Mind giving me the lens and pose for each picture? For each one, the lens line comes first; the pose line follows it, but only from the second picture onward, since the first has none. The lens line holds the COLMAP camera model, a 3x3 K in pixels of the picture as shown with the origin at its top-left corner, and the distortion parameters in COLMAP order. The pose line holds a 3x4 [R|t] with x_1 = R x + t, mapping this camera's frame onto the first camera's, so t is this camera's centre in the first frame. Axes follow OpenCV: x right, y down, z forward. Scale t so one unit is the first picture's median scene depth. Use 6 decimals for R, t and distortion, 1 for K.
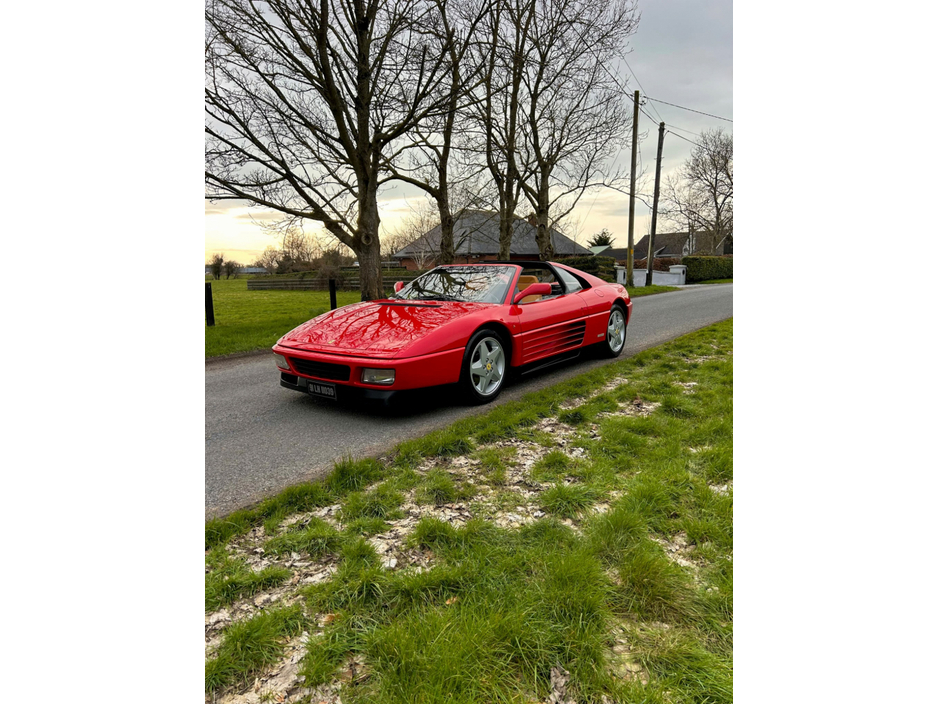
lens RADIAL K [[520.8, 0, 478.7], [0, 520.8, 358.8], [0, 0, 1]] dist [0.029838, -0.042064]
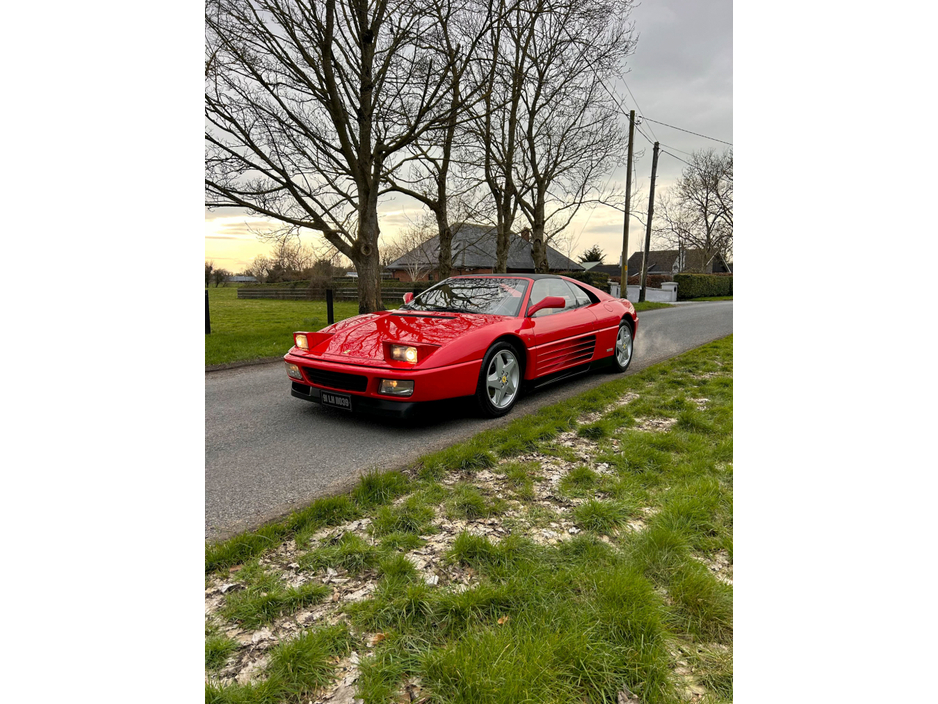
lens RADIAL K [[520.8, 0, 478.7], [0, 520.8, 358.8], [0, 0, 1]] dist [0.029838, -0.042064]
pose [[0.999627, 0.017112, 0.021304, -0.016041], [-0.016589, 0.999562, -0.024524, 0.000273], [-0.021714, 0.024161, 0.999472, 0.002362]]
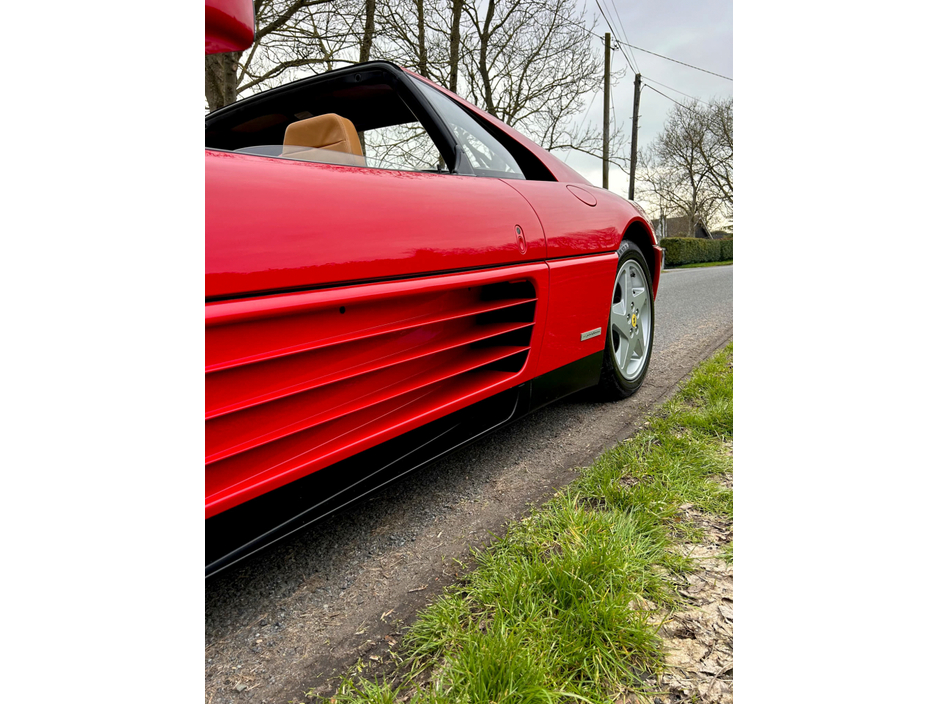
lens RADIAL K [[518.2, 0, 472.0], [0, 518.2, 359.8], [0, 0, 1]] dist [-0.000367, -0.000231]
pose [[0.998813, -0.027742, 0.040026, 0.064618], [0.027320, 0.999566, 0.011053, -0.014894], [-0.040316, -0.009946, 0.999137, 0.296592]]
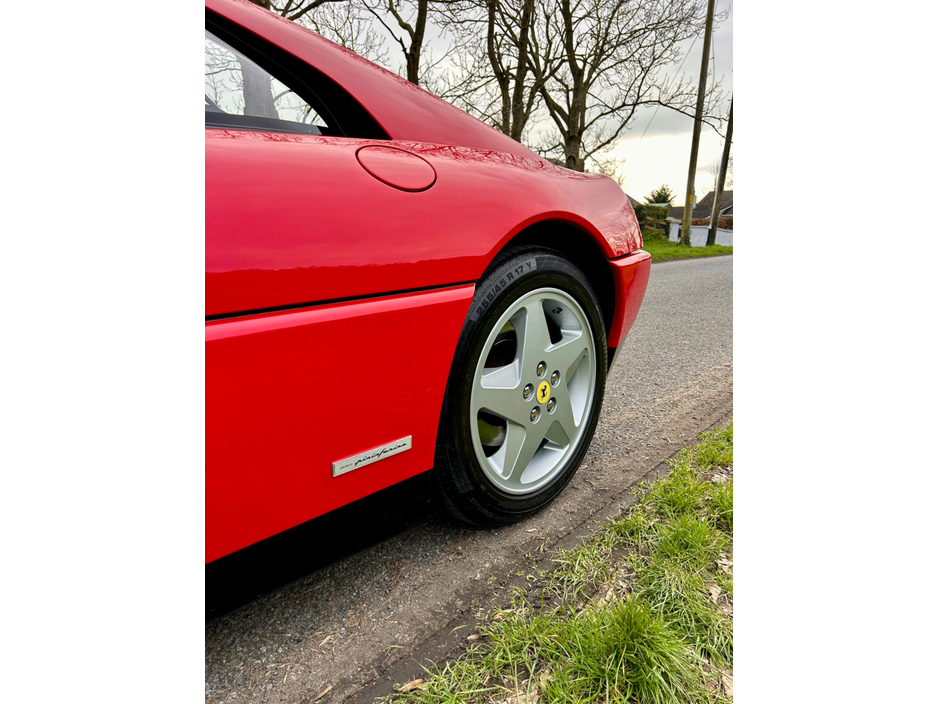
lens RADIAL K [[520.8, 0, 478.7], [0, 520.8, 358.8], [0, 0, 1]] dist [0.029838, -0.042064]
pose [[0.994664, 0.058789, -0.084774, 0.114180], [-0.051891, 0.995330, 0.081392, -0.035644], [0.089163, -0.076559, 0.993070, 0.357655]]
